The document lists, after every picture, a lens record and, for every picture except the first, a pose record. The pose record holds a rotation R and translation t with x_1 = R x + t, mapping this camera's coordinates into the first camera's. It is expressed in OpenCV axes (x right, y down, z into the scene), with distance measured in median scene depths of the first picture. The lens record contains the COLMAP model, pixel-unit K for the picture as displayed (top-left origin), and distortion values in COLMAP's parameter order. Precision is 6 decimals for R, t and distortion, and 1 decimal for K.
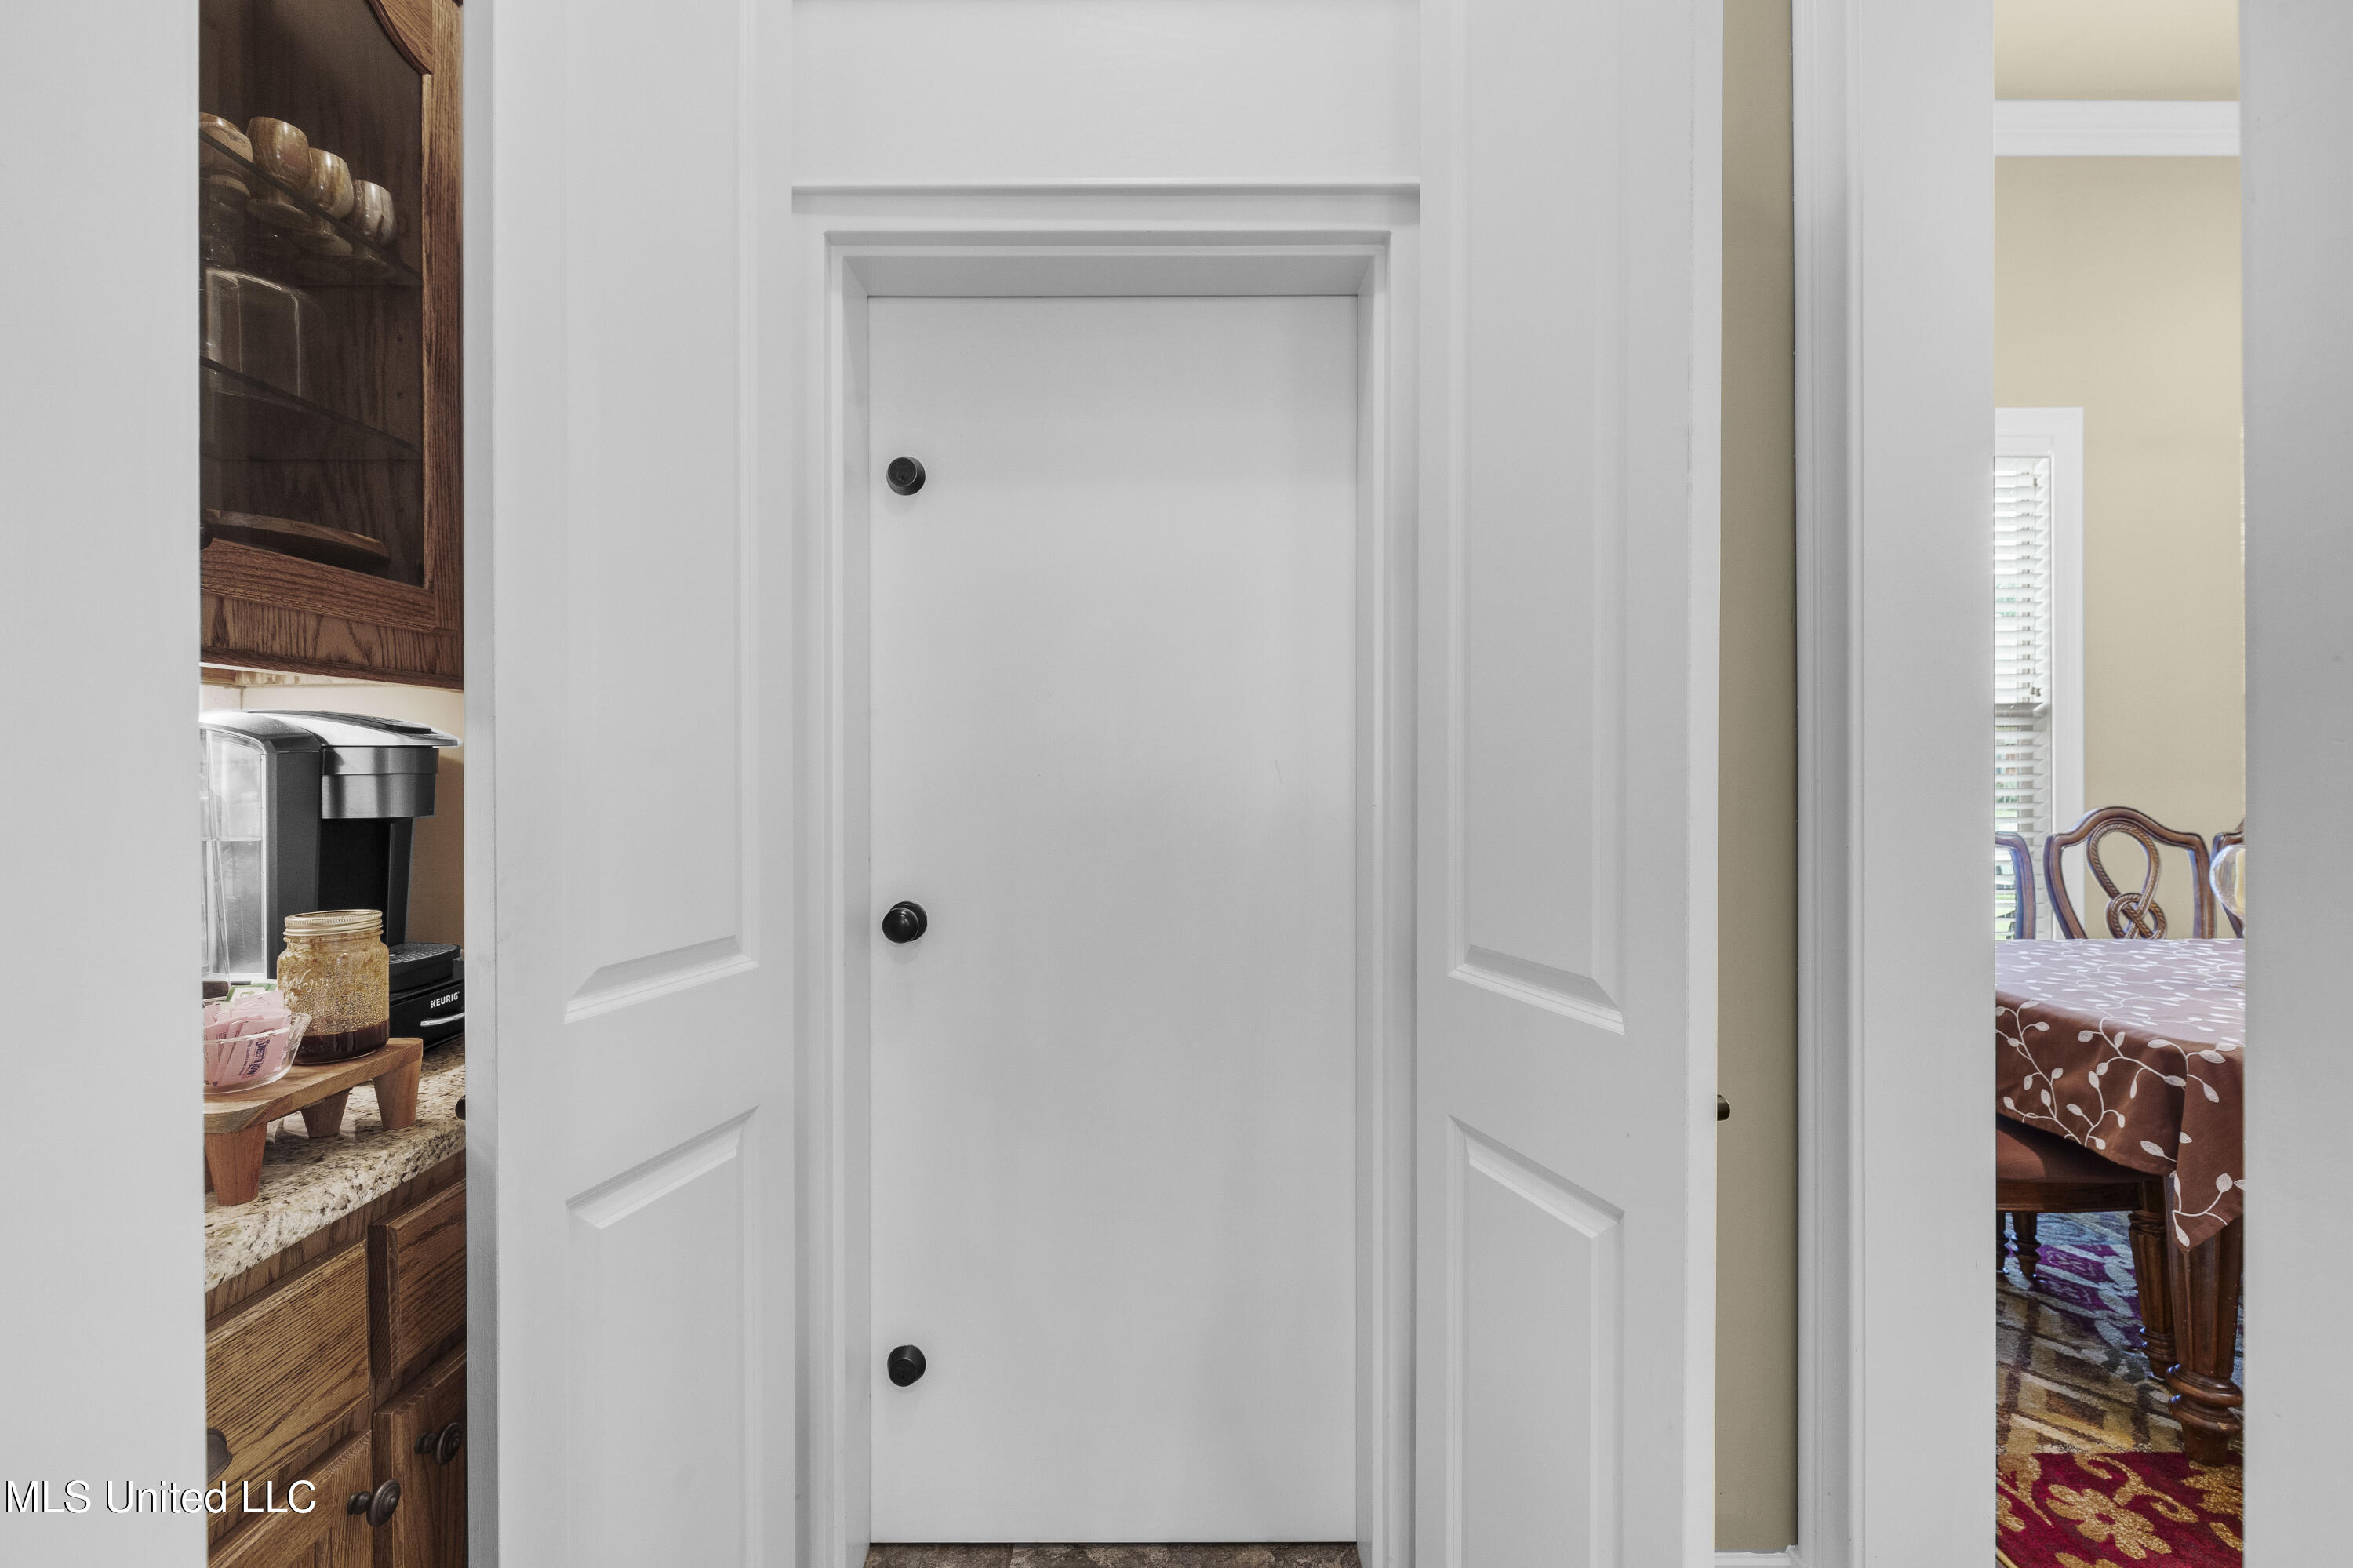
lens RADIAL K [[1067.5, 0, 1166.6], [0, 1067.5, 772.2], [0, 0, 1]] dist [-0.002140, -0.000599]
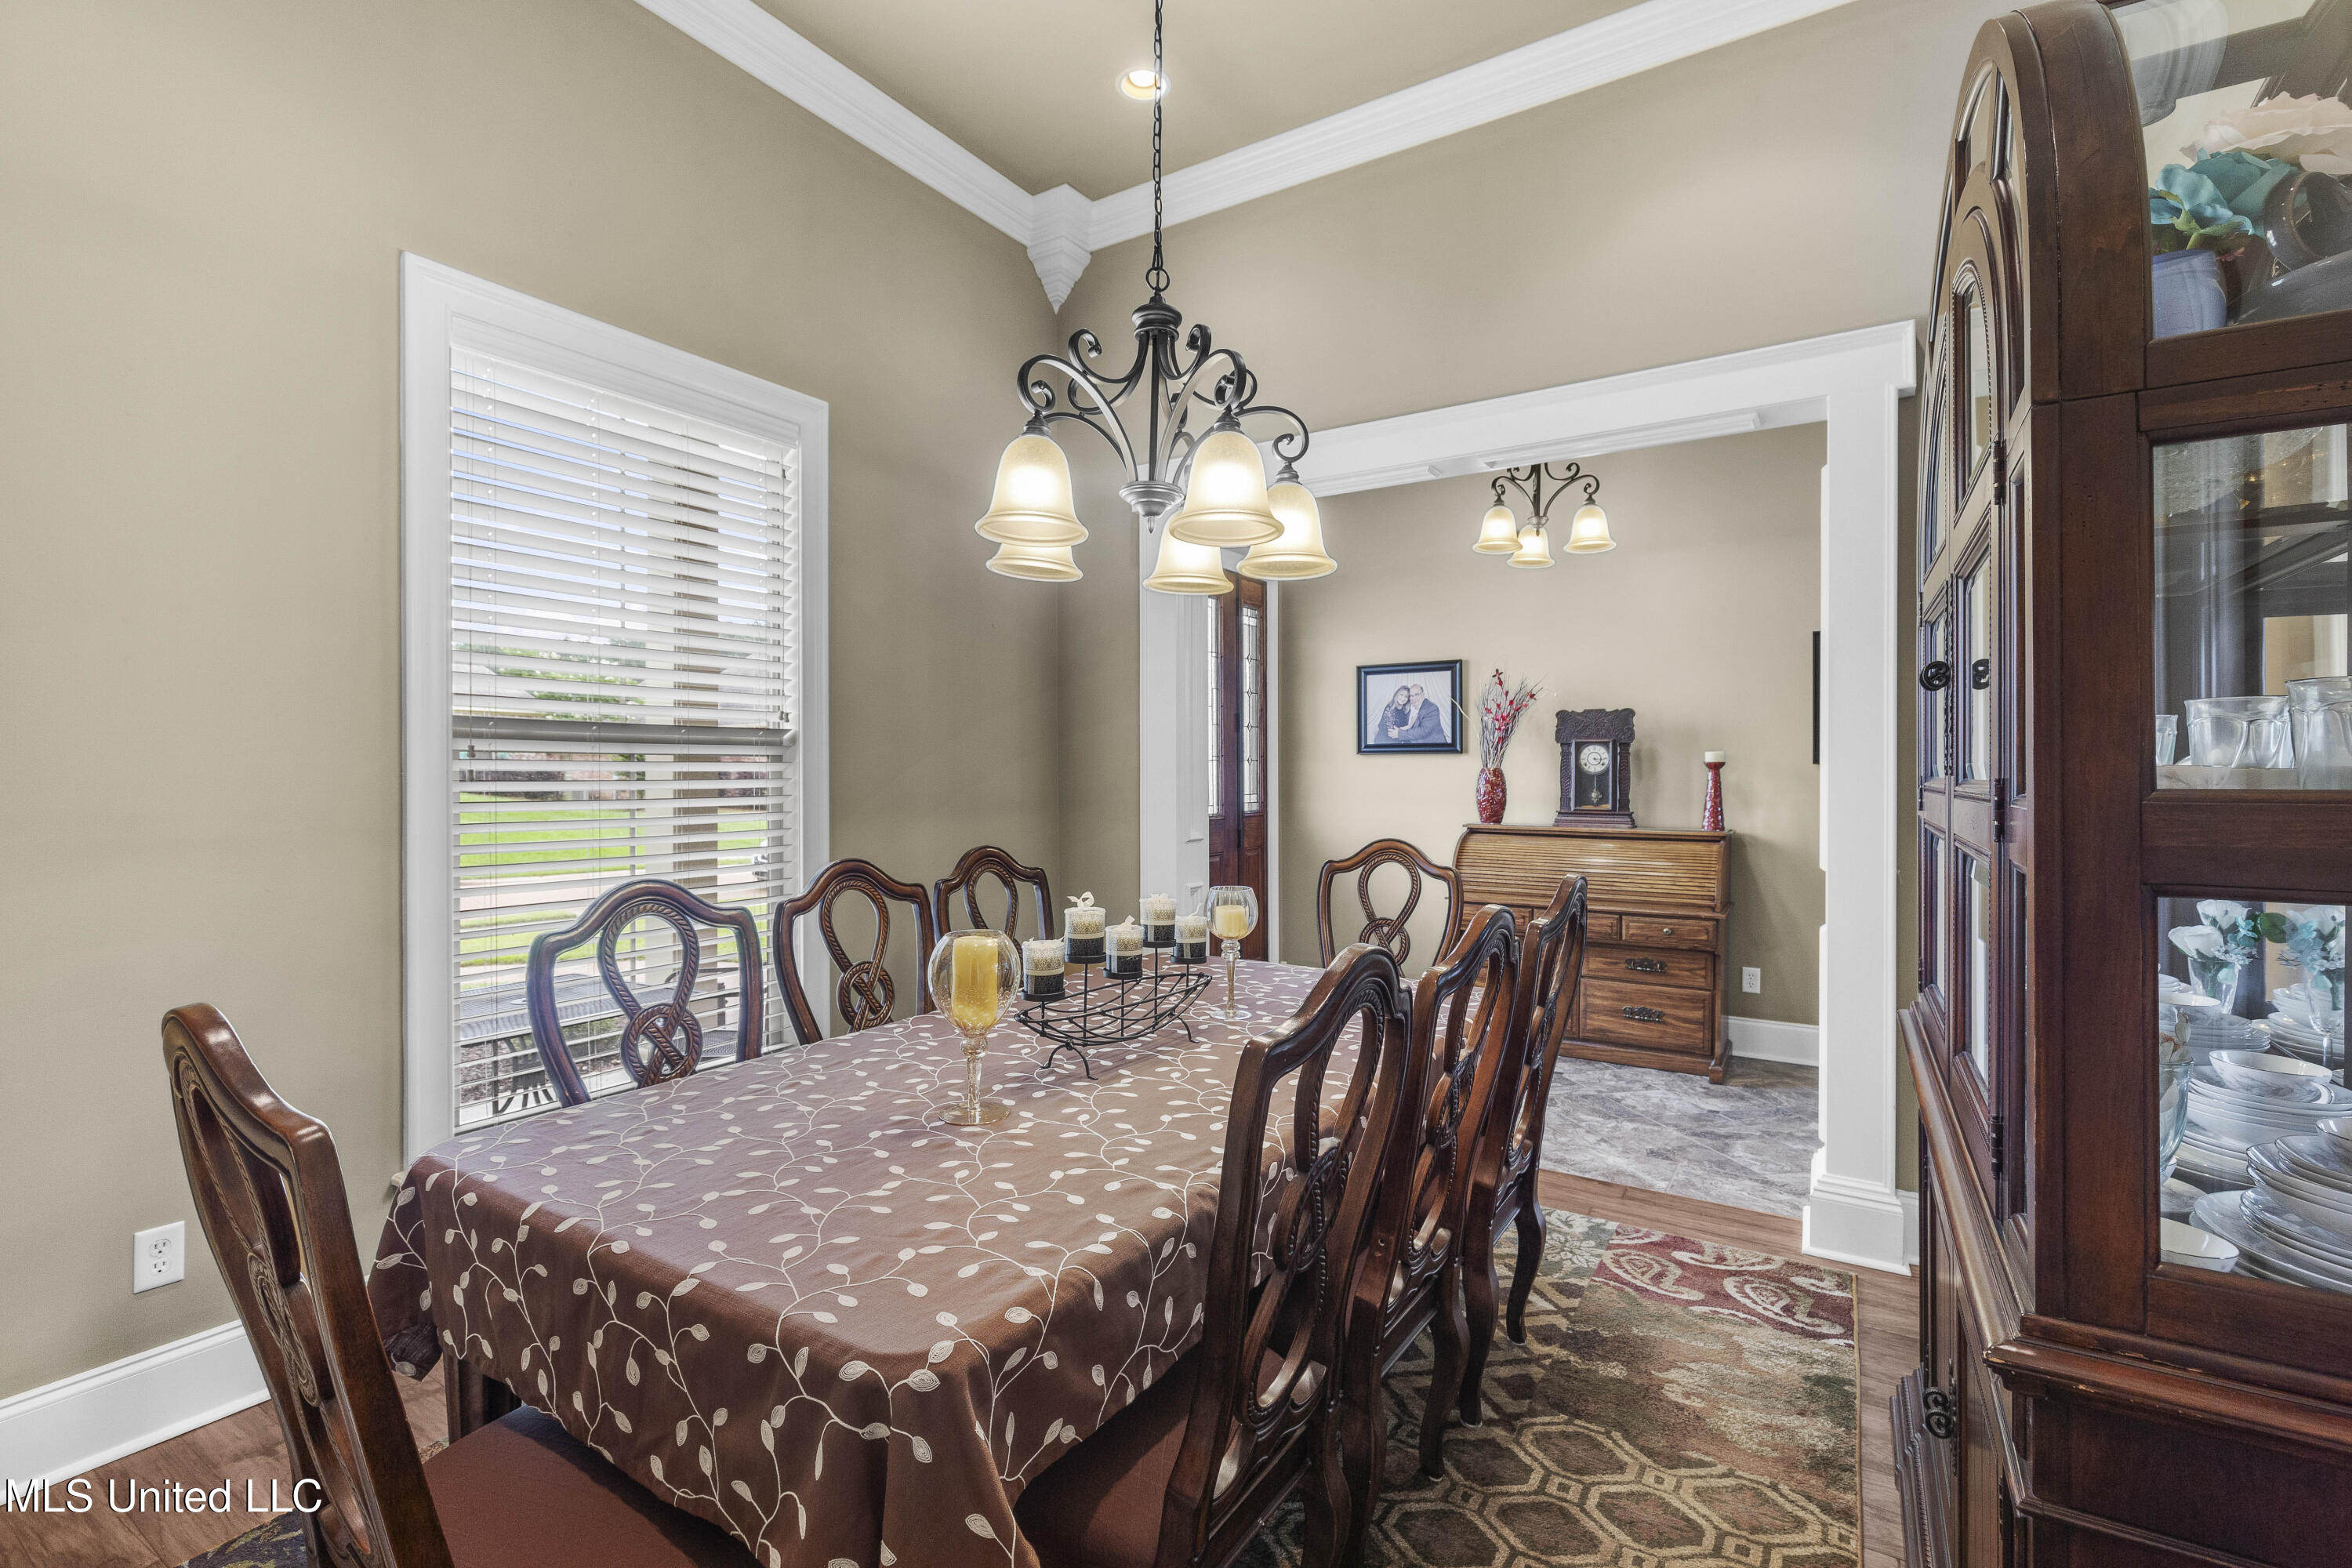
lens RADIAL K [[1067.0, 0, 1170.5], [0, 1067.0, 775.4], [0, 0, 1]] dist [-0.002140, -0.000599]
pose [[0.549203, -0.000167, 0.835689, 0.341658], [0.000858, 1.000000, -0.000365, -0.035368], [-0.835689, 0.000918, 0.549202, 0.340102]]
